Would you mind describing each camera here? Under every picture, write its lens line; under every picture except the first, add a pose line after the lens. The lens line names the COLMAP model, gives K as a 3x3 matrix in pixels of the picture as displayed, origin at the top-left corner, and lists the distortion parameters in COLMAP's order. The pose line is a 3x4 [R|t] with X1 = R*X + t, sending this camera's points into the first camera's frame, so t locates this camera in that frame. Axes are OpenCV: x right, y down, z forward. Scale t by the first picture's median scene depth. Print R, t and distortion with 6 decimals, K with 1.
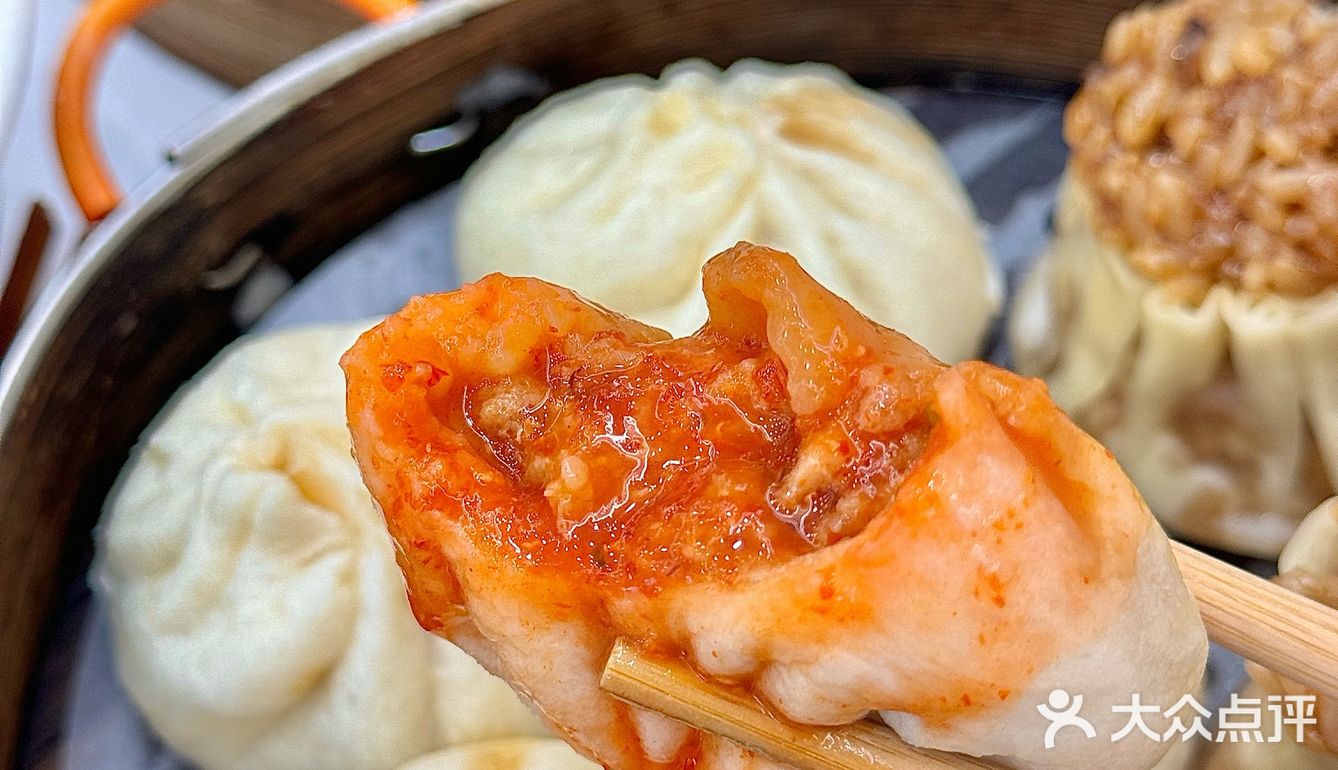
lens RADIAL K [[2590.8, 0, 669.0], [0, 2590.8, 385.0], [0, 0, 1]] dist [0.034521, -0.063392]
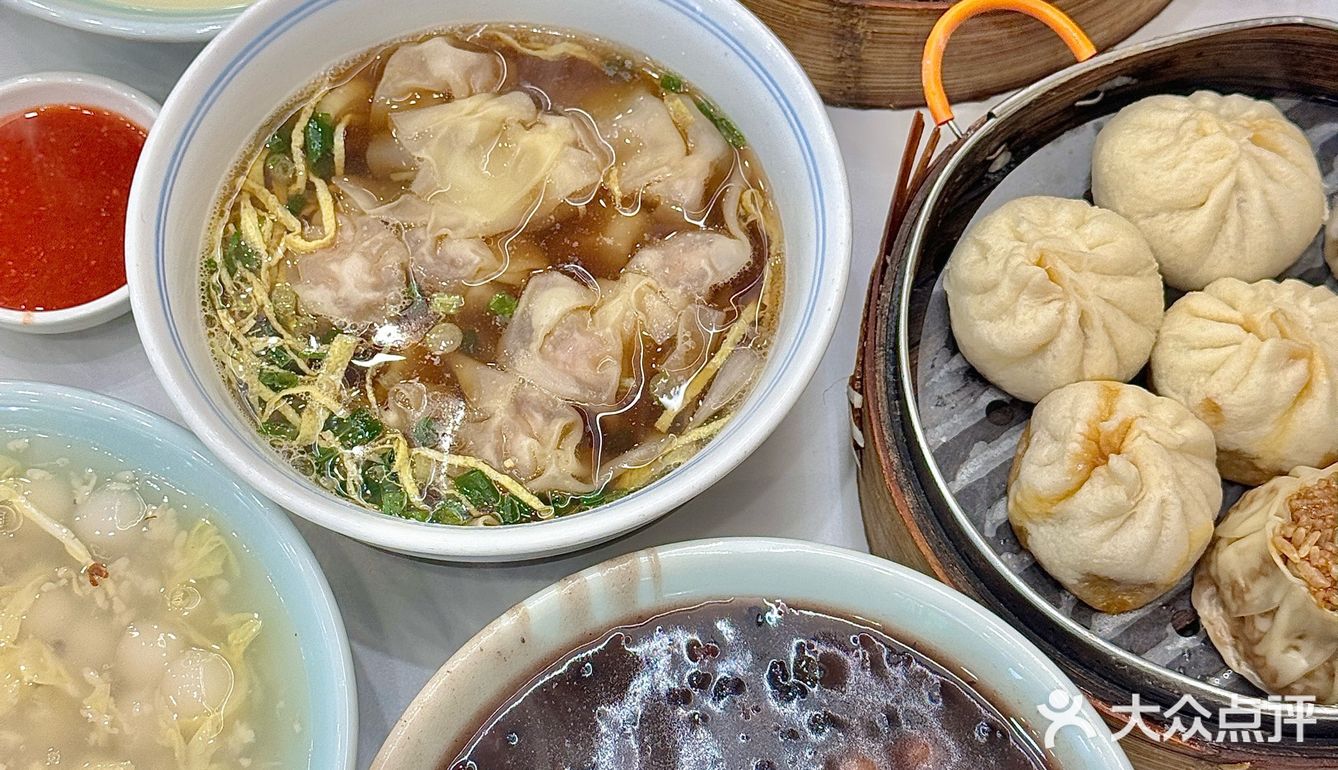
lens RADIAL K [[2510.3, 0, 669.0], [0, 2510.3, 385.0], [0, 0, 1]] dist [0.139911, -0.124920]
pose [[0.988021, 0.152288, -0.024942, -0.418235], [-0.143591, 0.966465, 0.212903, -0.319679], [0.056528, -0.206771, 0.976755, -1.431363]]
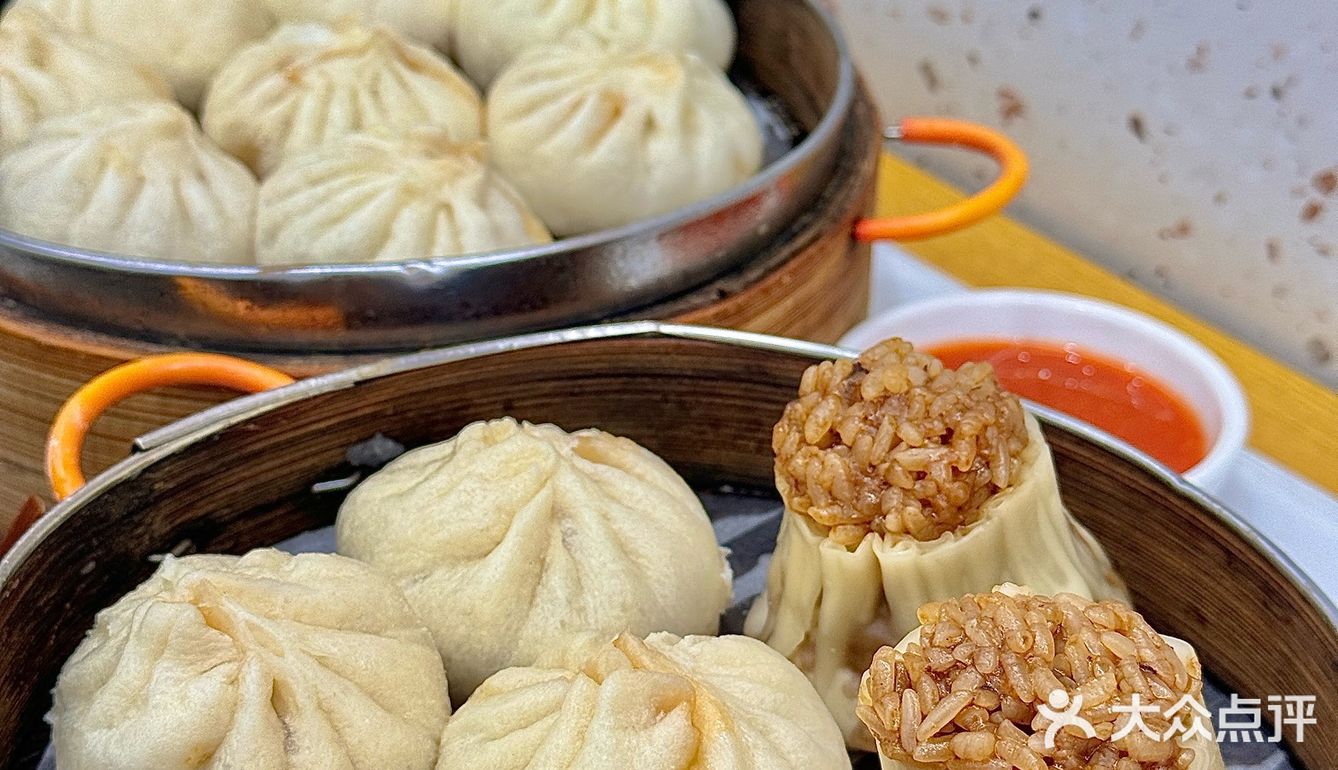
lens RADIAL K [[2510.3, 0, 669.0], [0, 2510.3, 385.0], [0, 0, 1]] dist [0.139911, -0.124920]
pose [[0.998660, 0.048098, 0.019093, 0.071444], [-0.038113, 0.933197, -0.357338, 0.381943], [-0.035005, 0.356131, 0.933780, -0.310317]]
